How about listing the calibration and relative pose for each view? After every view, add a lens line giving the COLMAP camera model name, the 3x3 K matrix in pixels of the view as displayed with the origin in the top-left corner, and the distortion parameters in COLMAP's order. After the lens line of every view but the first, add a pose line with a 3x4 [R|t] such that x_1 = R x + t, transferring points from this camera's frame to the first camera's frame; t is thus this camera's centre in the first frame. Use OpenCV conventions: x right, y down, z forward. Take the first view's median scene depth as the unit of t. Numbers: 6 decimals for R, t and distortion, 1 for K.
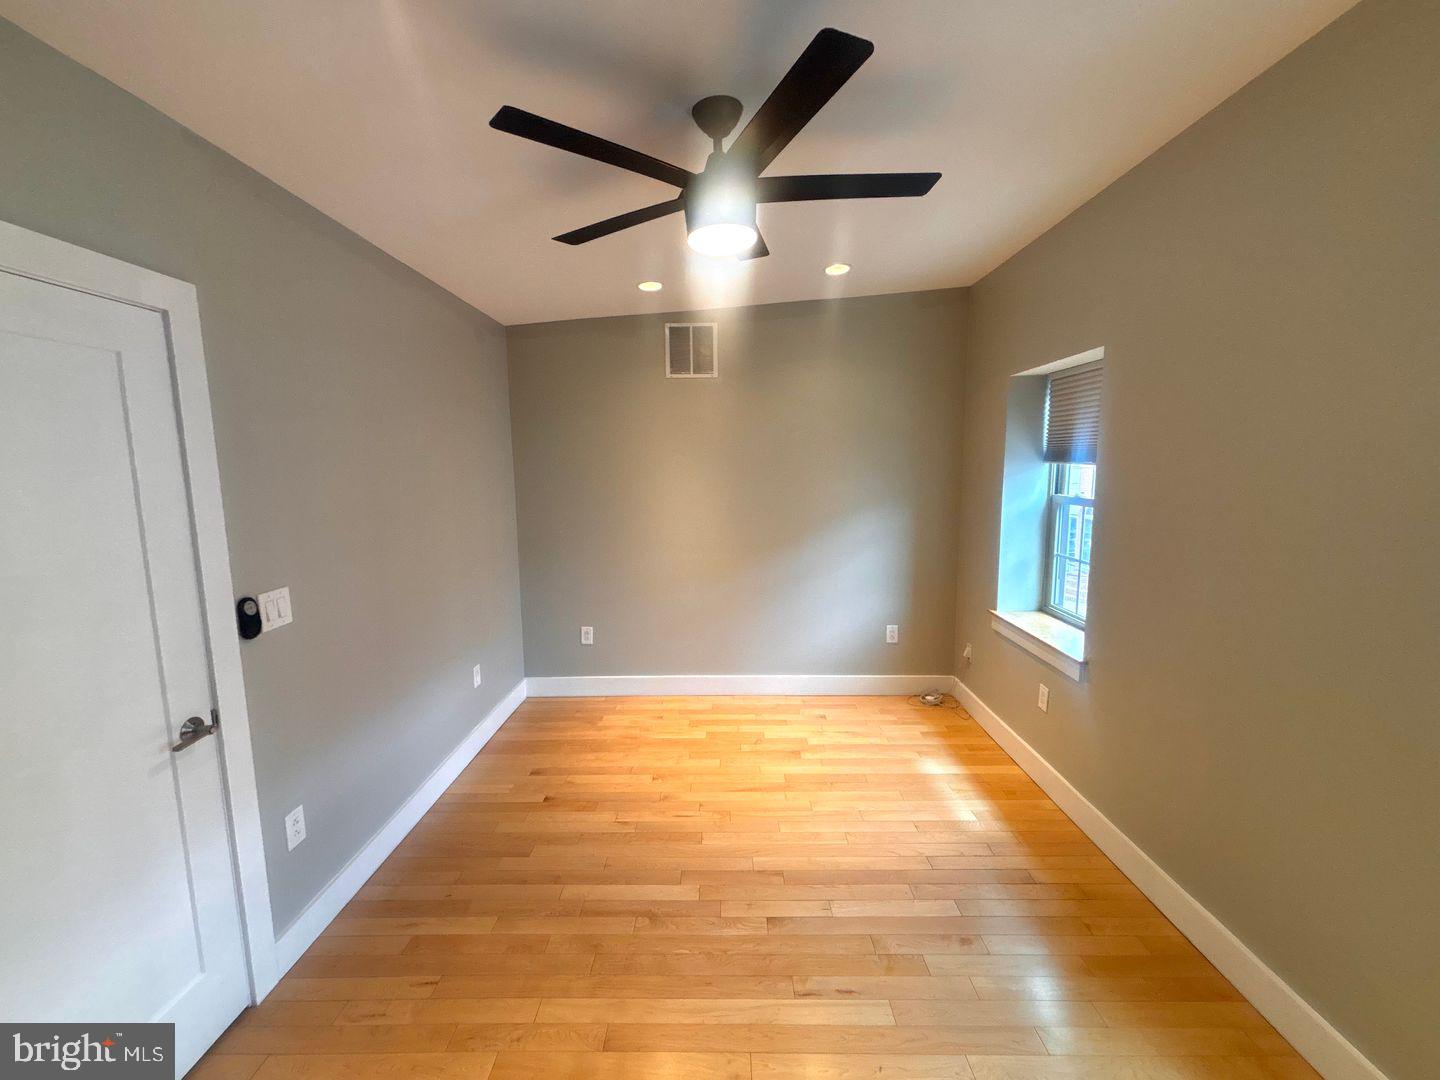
lens RADIAL K [[587.9, 0, 714.7], [0, 587.9, 530.1], [0, 0, 1]] dist [0.006503, -0.000740]
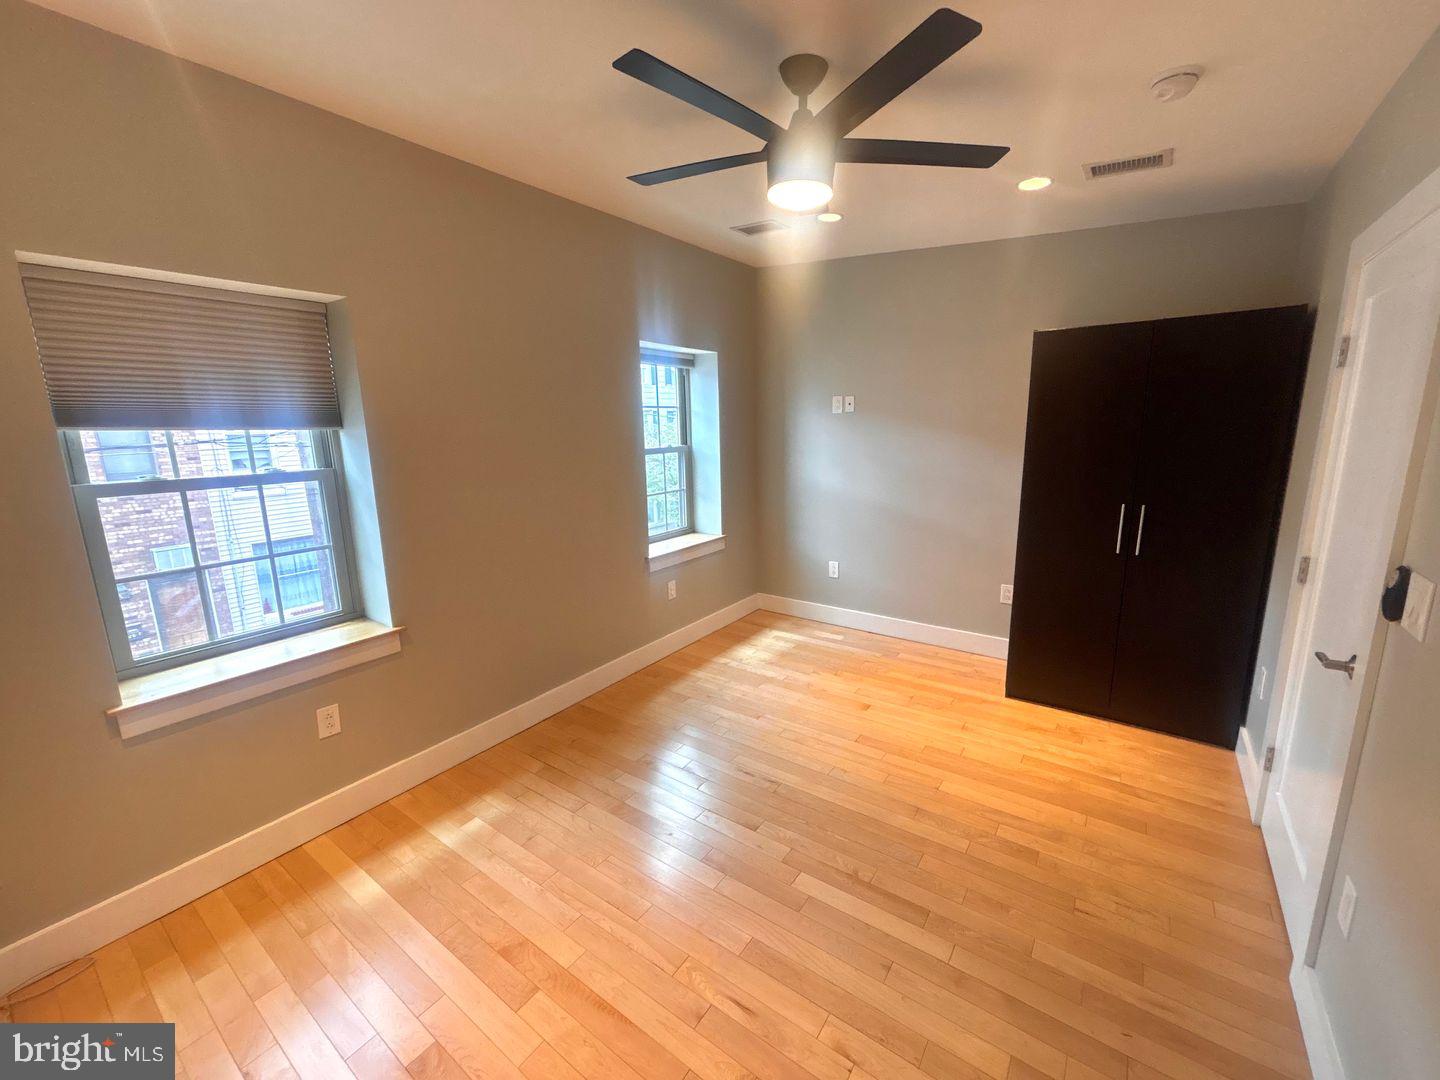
lens RADIAL K [[587.9, 0, 717.7], [0, 587.9, 543.2], [0, 0, 1]] dist [0.006503, -0.000740]
pose [[-0.821972, -0.088026, 0.562684, -0.444305], [0.095535, 0.952673, 0.288594, -0.183028], [-0.561457, 0.290973, -0.774661, 1.812521]]
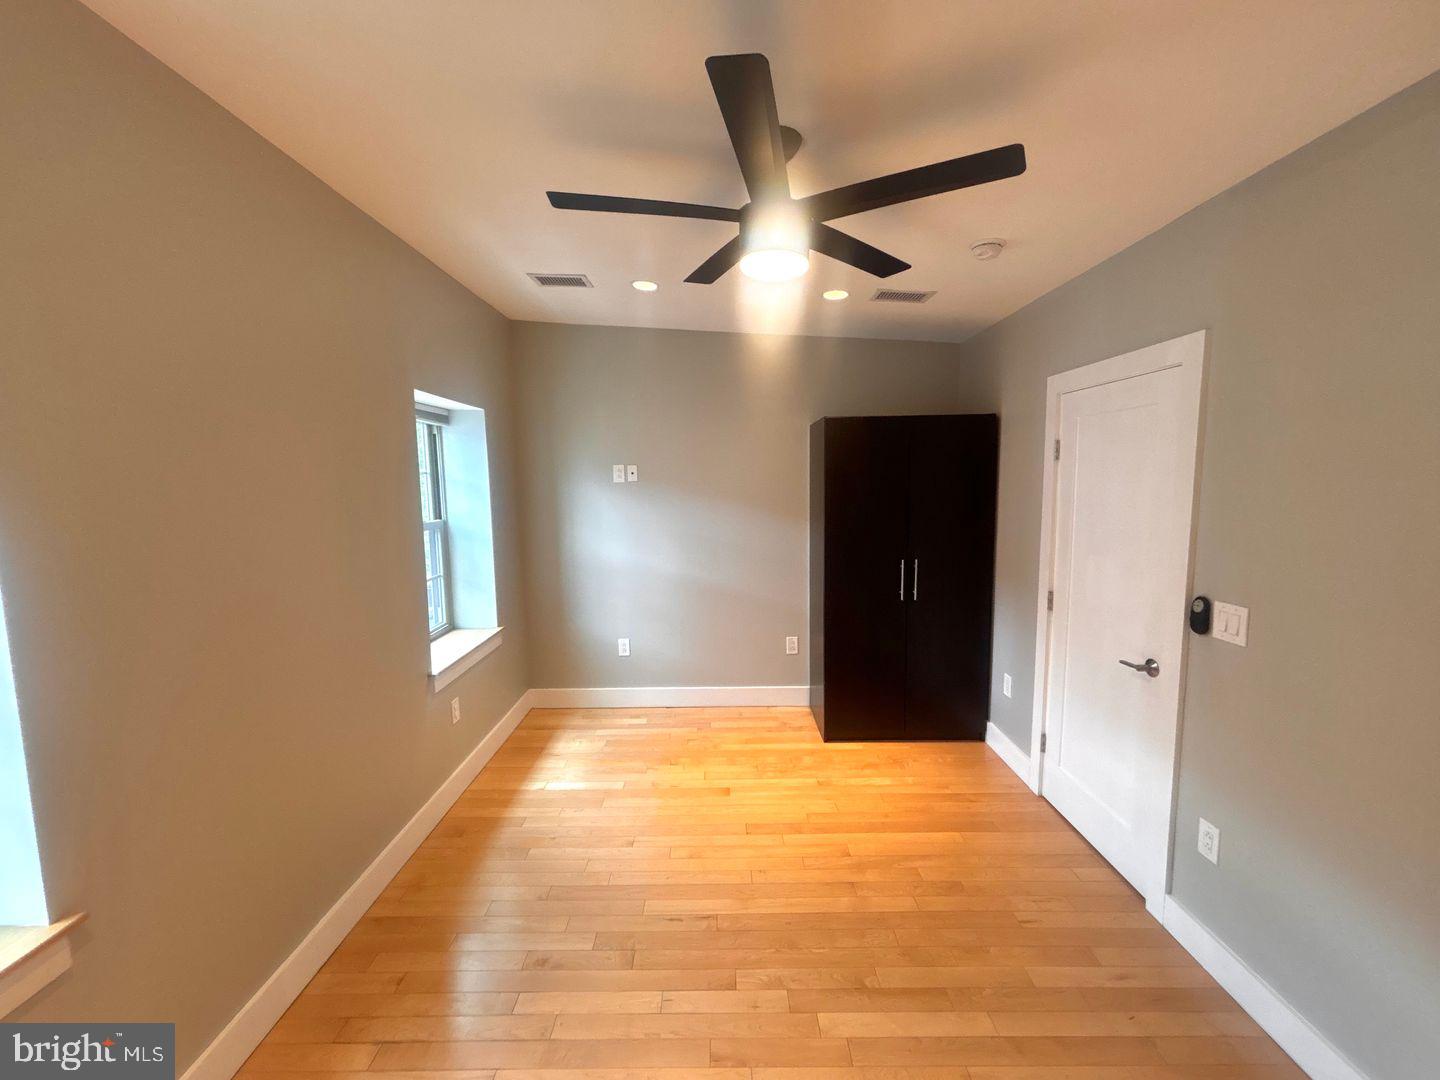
lens RADIAL K [[587.9, 0, 722.2], [0, 587.9, 545.2], [0, 0, 1]] dist [0.006503, -0.000740]
pose [[-0.999486, 0.025661, -0.019226, 0.113916], [0.020472, 0.972185, 0.233318, -0.227242], [0.024679, 0.232805, -0.972210, 1.800352]]
